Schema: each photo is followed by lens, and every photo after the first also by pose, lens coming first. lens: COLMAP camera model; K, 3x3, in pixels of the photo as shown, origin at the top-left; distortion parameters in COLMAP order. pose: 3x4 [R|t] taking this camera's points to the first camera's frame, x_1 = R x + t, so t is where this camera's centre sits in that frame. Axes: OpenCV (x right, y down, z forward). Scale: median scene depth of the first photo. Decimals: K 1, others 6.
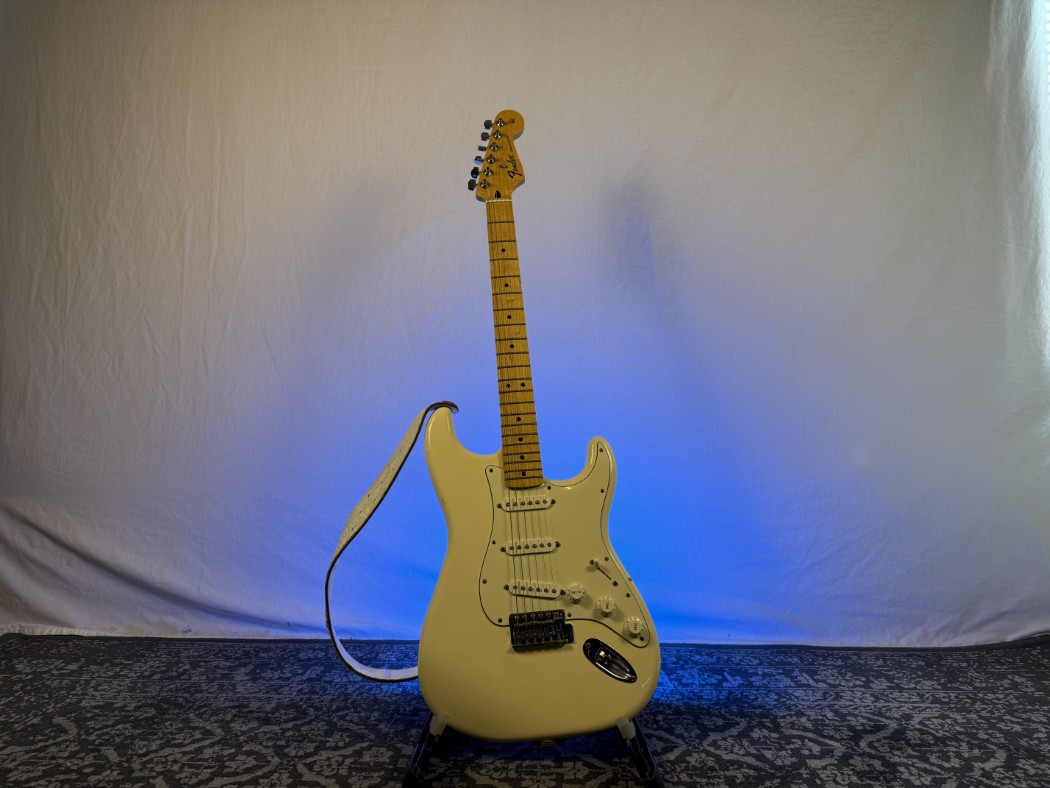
lens RADIAL K [[752.5, 0, 525.8], [0, 752.5, 396.4], [0, 0, 1]] dist [-0.009269, -0.002493]
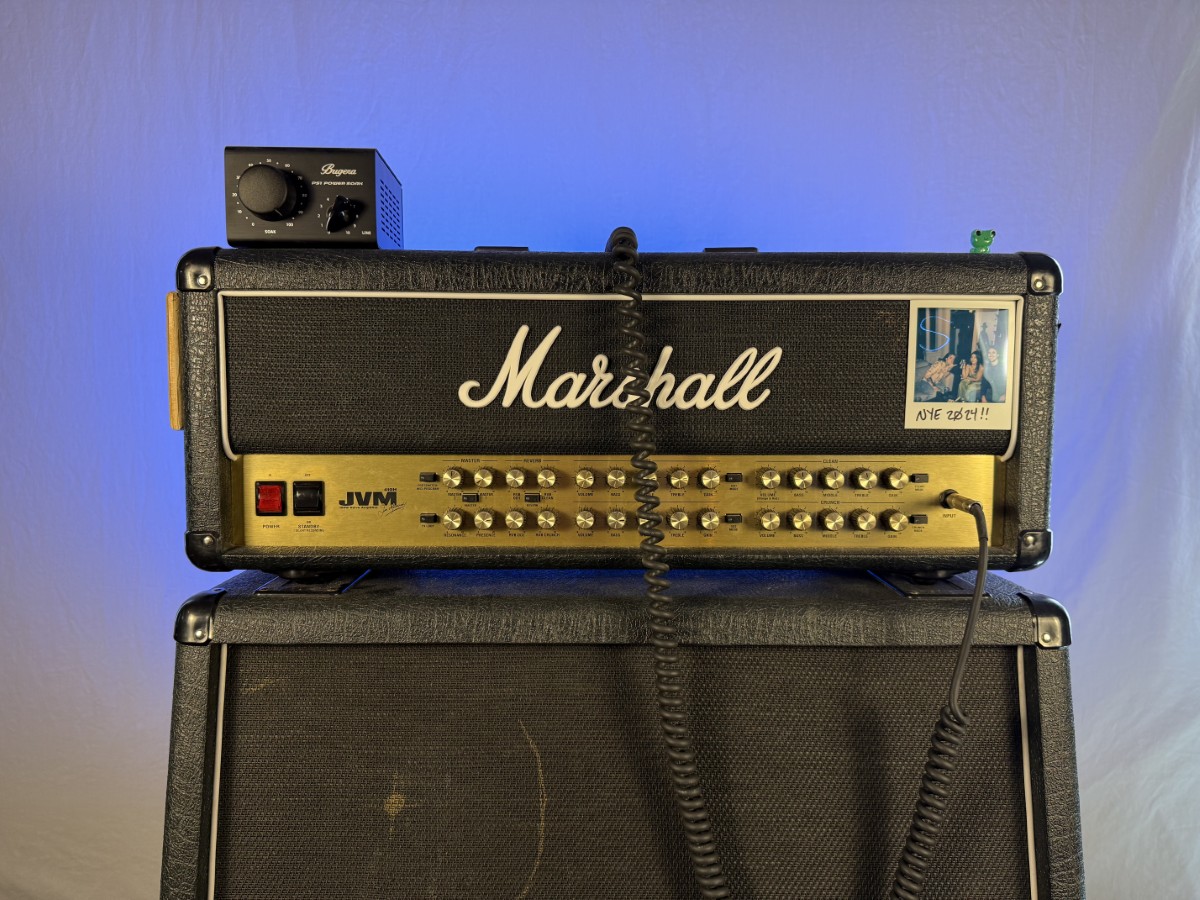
lens RADIAL K [[860.0, 0, 602.4], [0, 860.0, 448.8], [0, 0, 1]] dist [-0.009269, -0.002493]
pose [[0.999470, -0.001109, 0.032547, 0.021408], [-0.002879, 0.992495, 0.122253, -0.446763], [-0.032438, -0.122281, 0.991965, 0.181260]]
